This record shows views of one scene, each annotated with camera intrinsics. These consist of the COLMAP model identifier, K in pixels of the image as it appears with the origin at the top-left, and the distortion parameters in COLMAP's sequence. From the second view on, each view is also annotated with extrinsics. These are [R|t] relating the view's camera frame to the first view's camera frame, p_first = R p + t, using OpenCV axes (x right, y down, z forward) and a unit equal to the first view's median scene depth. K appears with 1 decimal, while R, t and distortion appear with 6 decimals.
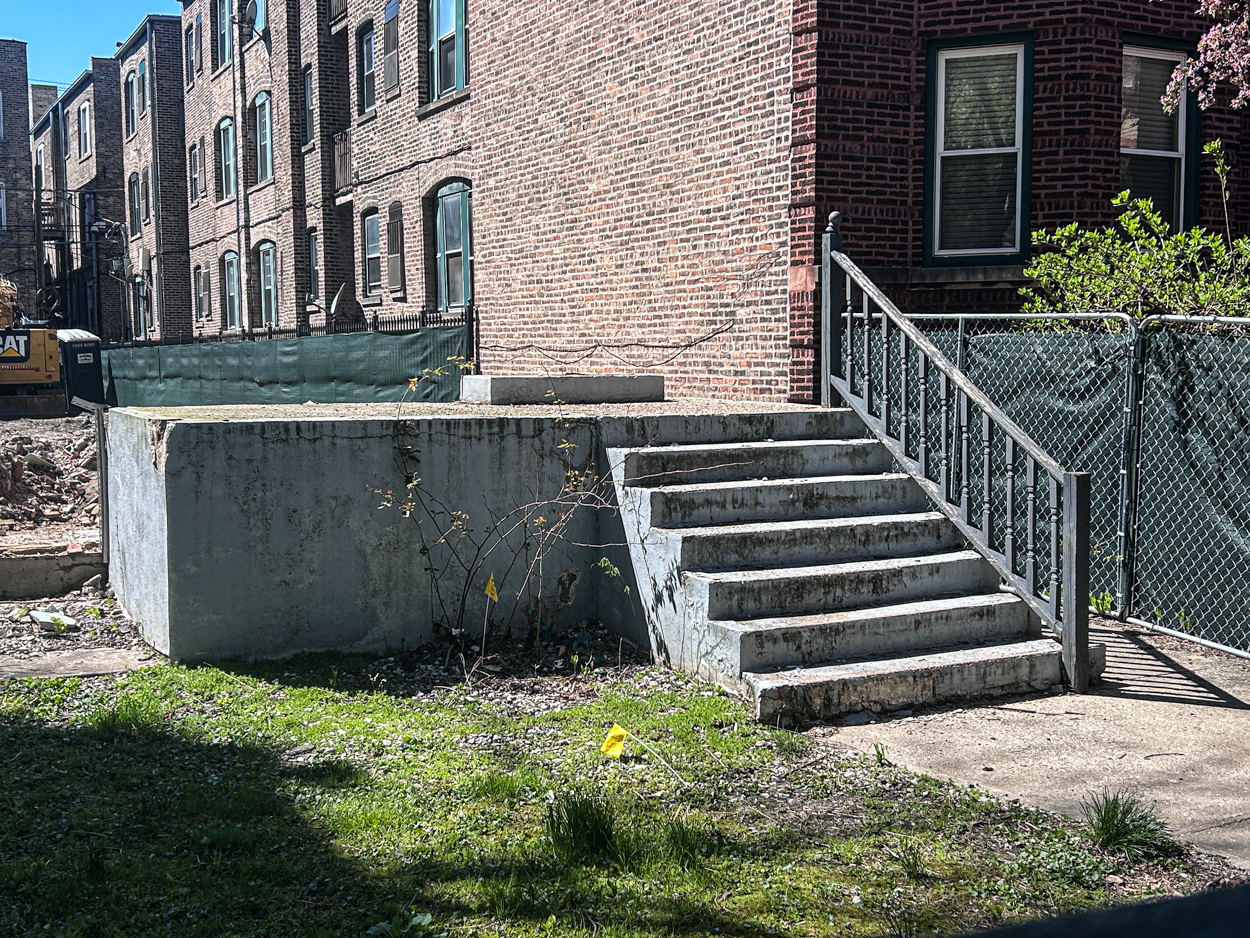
lens RADIAL K [[1455.6, 0, 625.0], [0, 1455.6, 469.0], [0, 0, 1]] dist [0.234372, -0.701669]
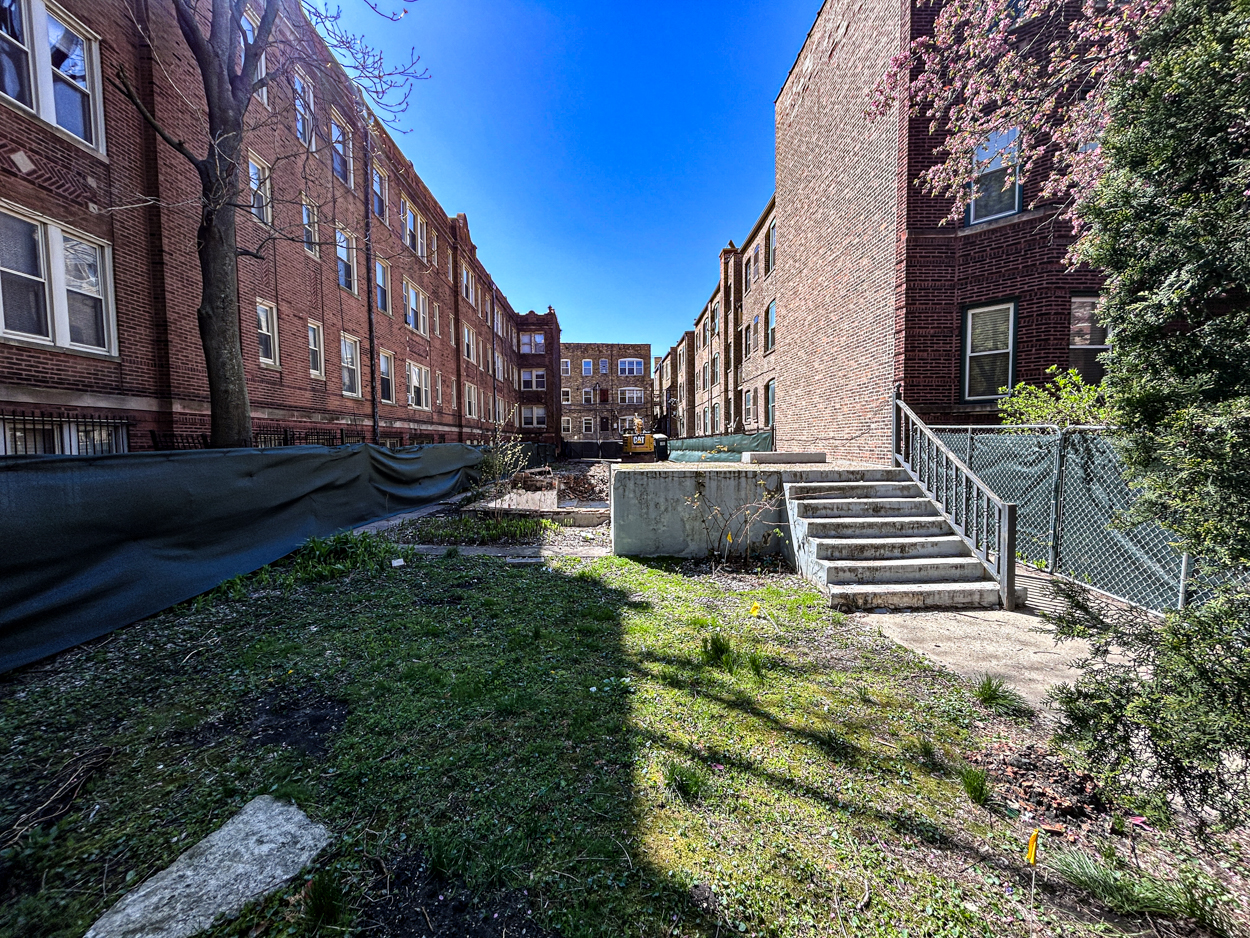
lens RADIAL K [[500.9, 0, 625.0], [0, 500.9, 469.0], [0, 0, 1]] dist [-0.000446, -0.000104]
pose [[0.898380, 0.018467, -0.438831, 0.108117], [-0.027780, 0.999504, -0.014810, -0.016956], [0.438340, 0.025496, 0.898448, 0.115300]]
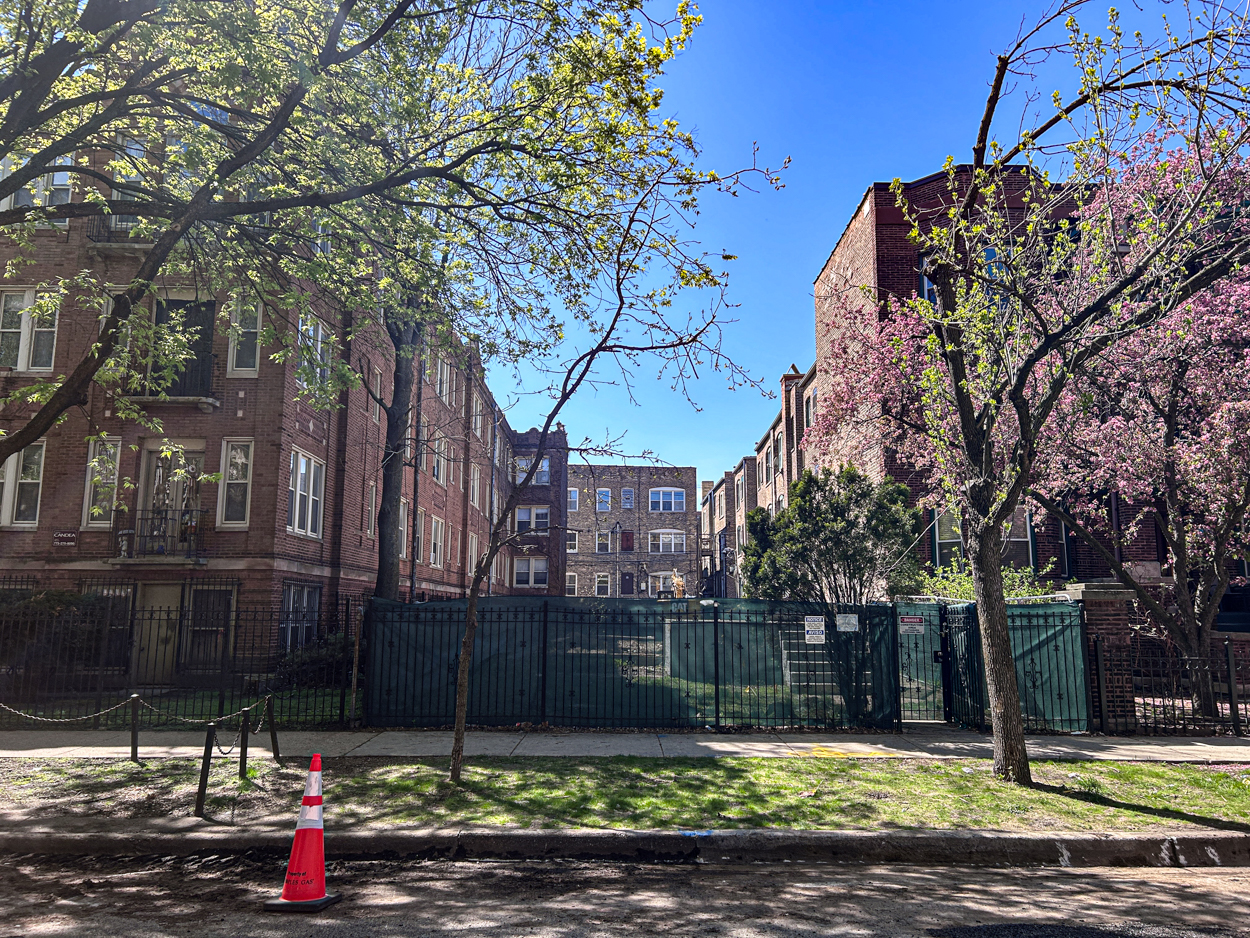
lens RADIAL K [[948.4, 0, 625.0], [0, 948.4, 469.0], [0, 0, 1]] dist [0.240592, -0.000111]
pose [[0.887501, -0.063125, -0.456462, 0.720245], [-0.042995, 0.974908, -0.218417, 0.125591], [0.458796, 0.213471, 0.862518, -1.285852]]
